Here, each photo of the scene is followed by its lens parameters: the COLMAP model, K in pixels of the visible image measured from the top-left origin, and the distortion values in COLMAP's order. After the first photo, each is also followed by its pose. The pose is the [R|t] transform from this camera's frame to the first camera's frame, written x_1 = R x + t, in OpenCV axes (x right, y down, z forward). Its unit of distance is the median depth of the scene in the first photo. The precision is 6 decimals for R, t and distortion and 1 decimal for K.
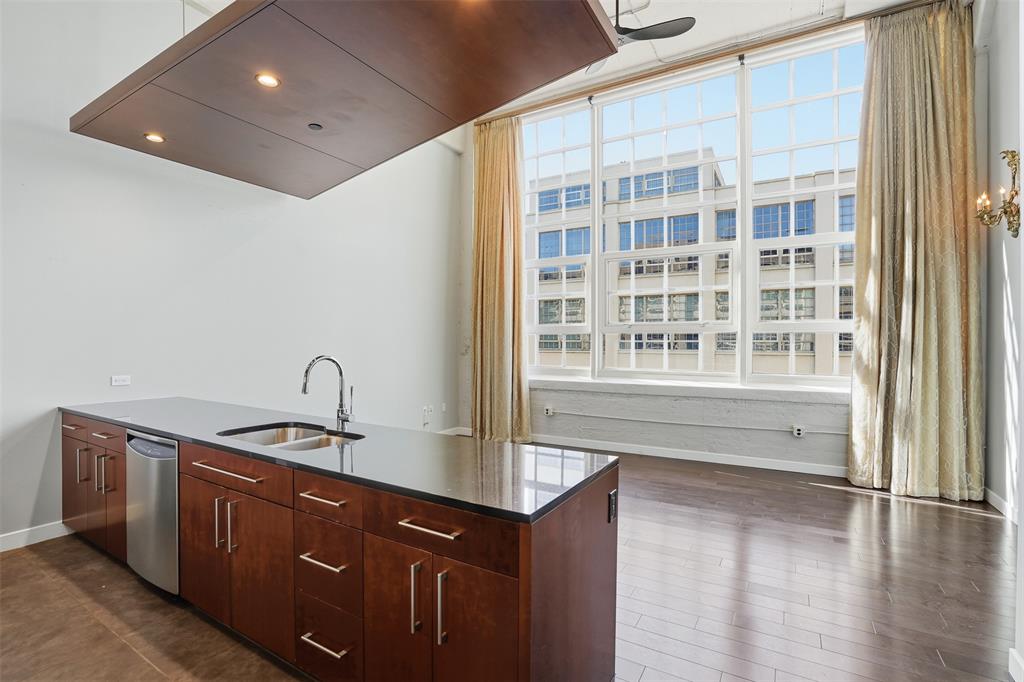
lens RADIAL K [[452.0, 0, 512.0], [0, 452.0, 341.0], [0, 0, 1]] dist [-0.051590, 0.018871]
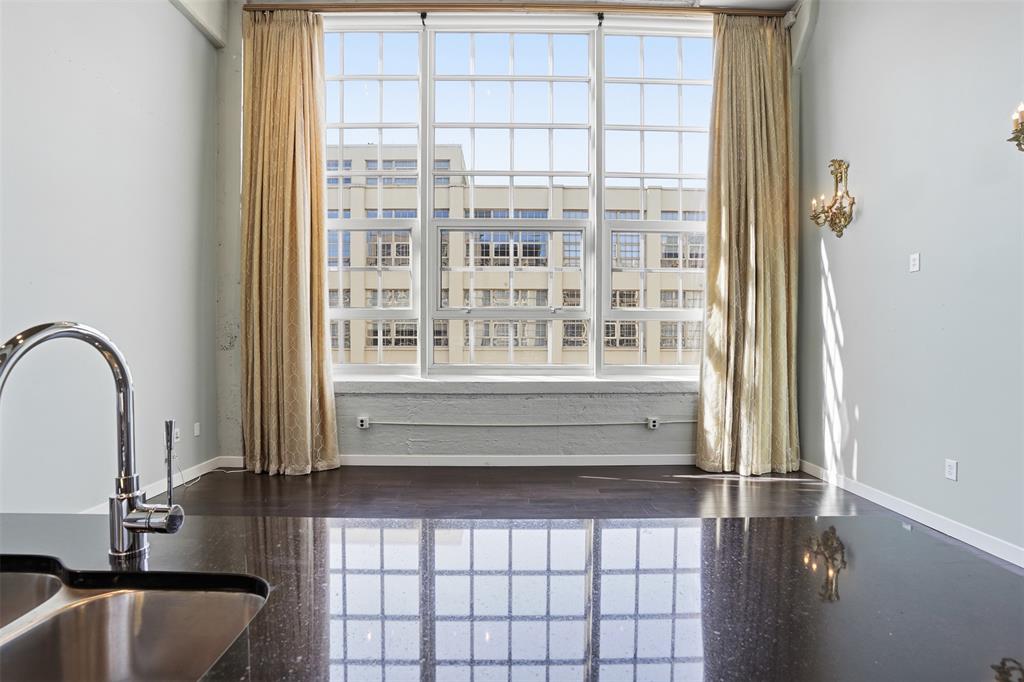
lens RADIAL K [[477.2, 0, 509.2], [0, 477.2, 349.9], [0, 0, 1]] dist [-0.049708, 0.014887]
pose [[0.862034, -0.011120, 0.506729, -0.153973], [-0.002378, 0.999660, 0.025983, 0.019441], [-0.506845, -0.023603, 0.861714, 0.286142]]
